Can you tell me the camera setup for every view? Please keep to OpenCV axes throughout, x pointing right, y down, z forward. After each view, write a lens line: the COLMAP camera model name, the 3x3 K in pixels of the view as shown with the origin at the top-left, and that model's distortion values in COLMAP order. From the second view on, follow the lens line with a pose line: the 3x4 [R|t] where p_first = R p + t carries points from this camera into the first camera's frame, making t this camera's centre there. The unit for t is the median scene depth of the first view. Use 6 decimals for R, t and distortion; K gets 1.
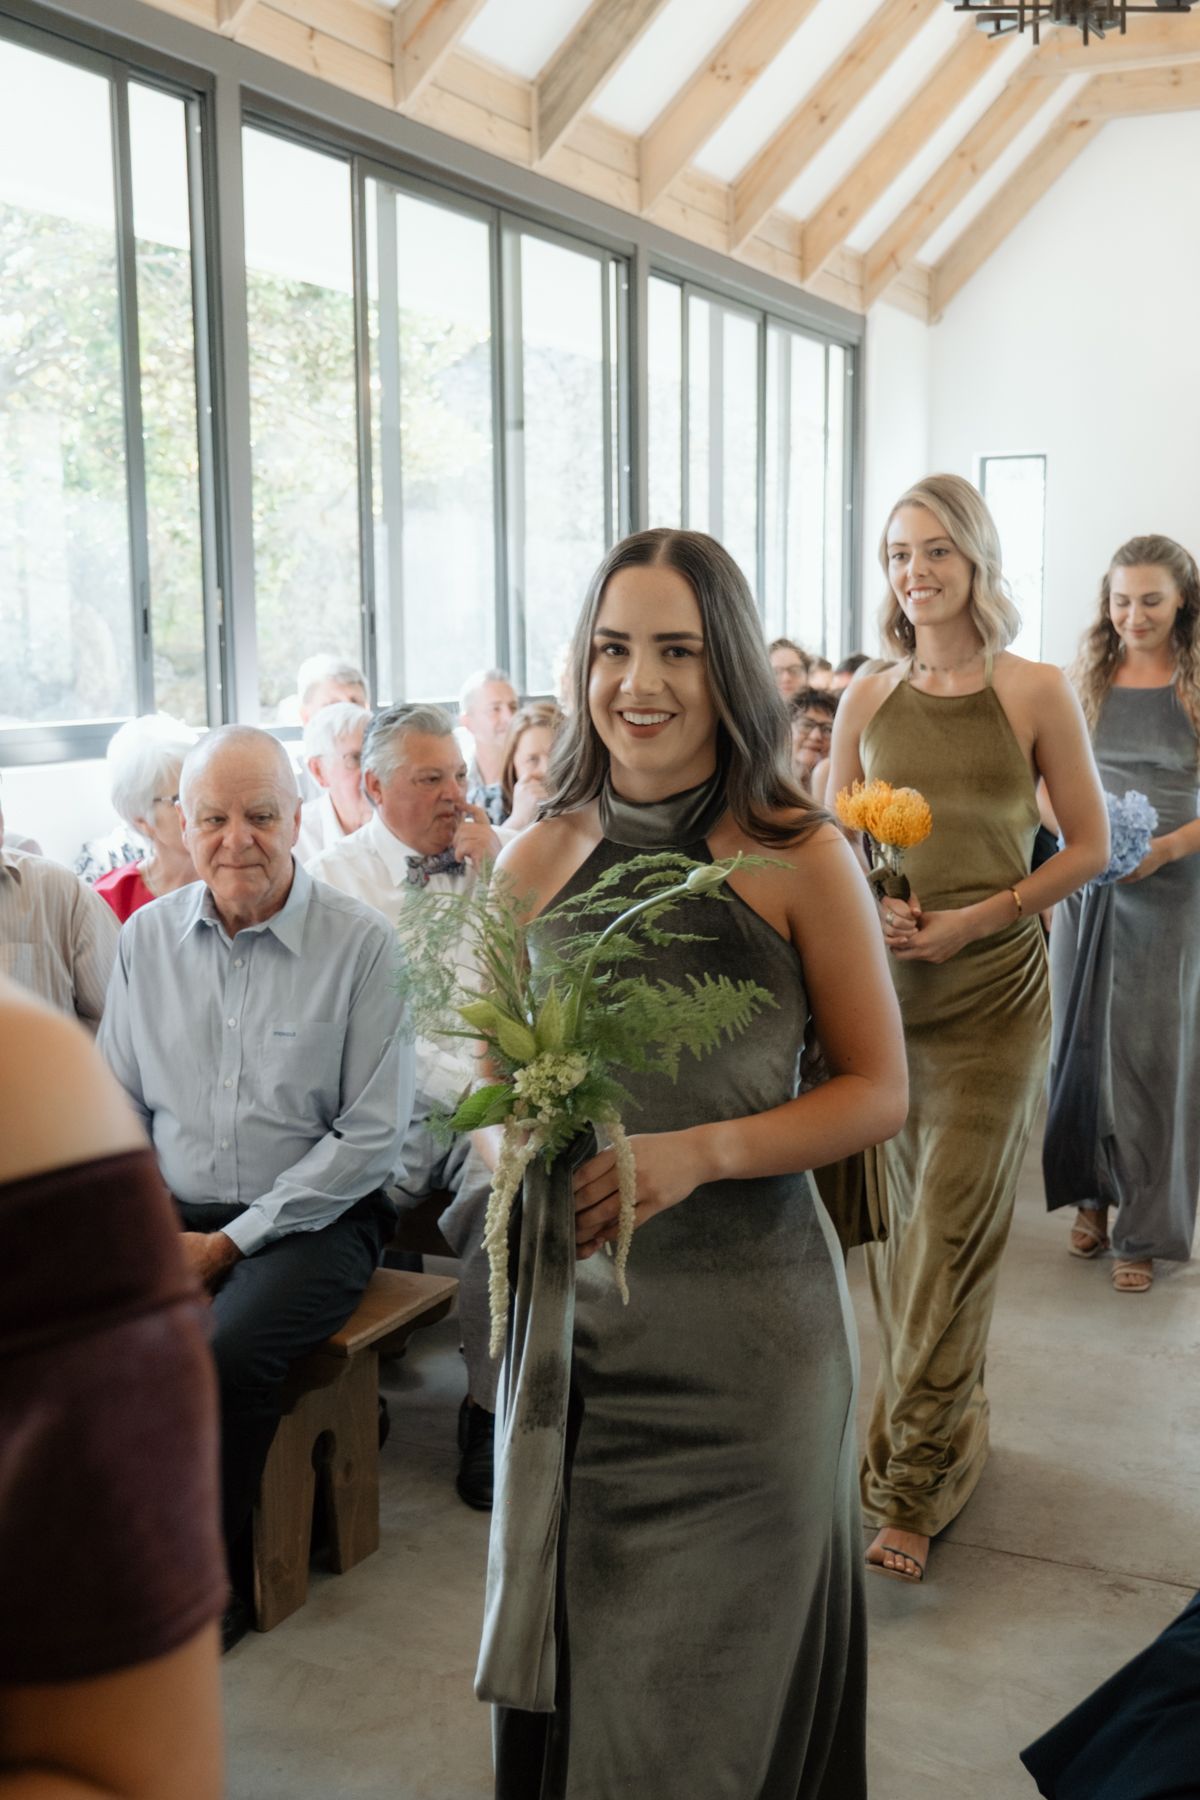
lens RADIAL K [[1922.5, 0, 680.3], [0, 1922.5, 840.9], [0, 0, 1]] dist [0.014407, 0.027809]
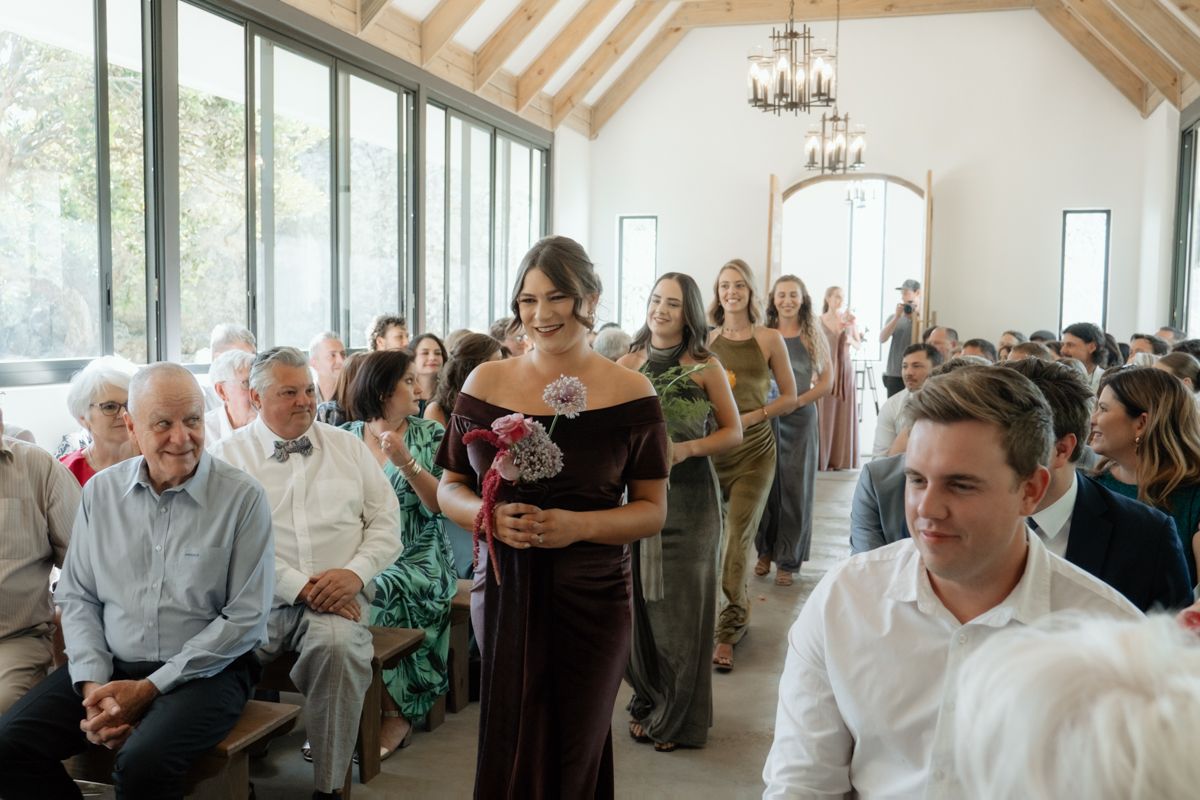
lens RADIAL K [[1122.7, 0, 600.0], [0, 1122.7, 400.0], [0, 0, 1]] dist [0.013164, -0.097566]
pose [[0.990375, 0.007776, 0.138189, 0.000324], [-0.002991, 0.999390, -0.034806, 0.001738], [-0.138376, 0.034057, 0.989794, 0.011260]]
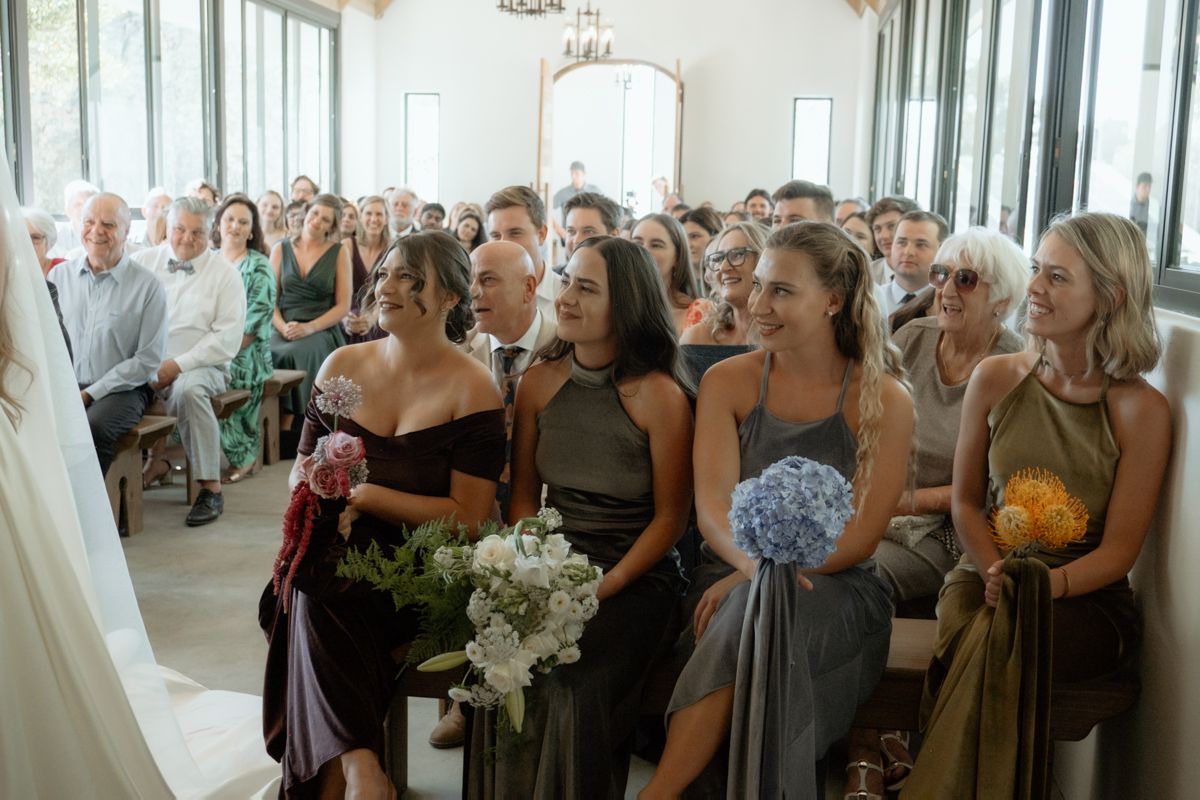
lens RADIAL K [[1281.7, 0, 573.2], [0, 1281.7, 403.4], [0, 0, 1]] dist [0.014407, 0.027809]
pose [[0.964087, -0.013300, 0.265254, -0.031586], [0.000380, 0.998814, 0.048697, 0.064353], [-0.265587, -0.046847, 0.962948, -0.402314]]
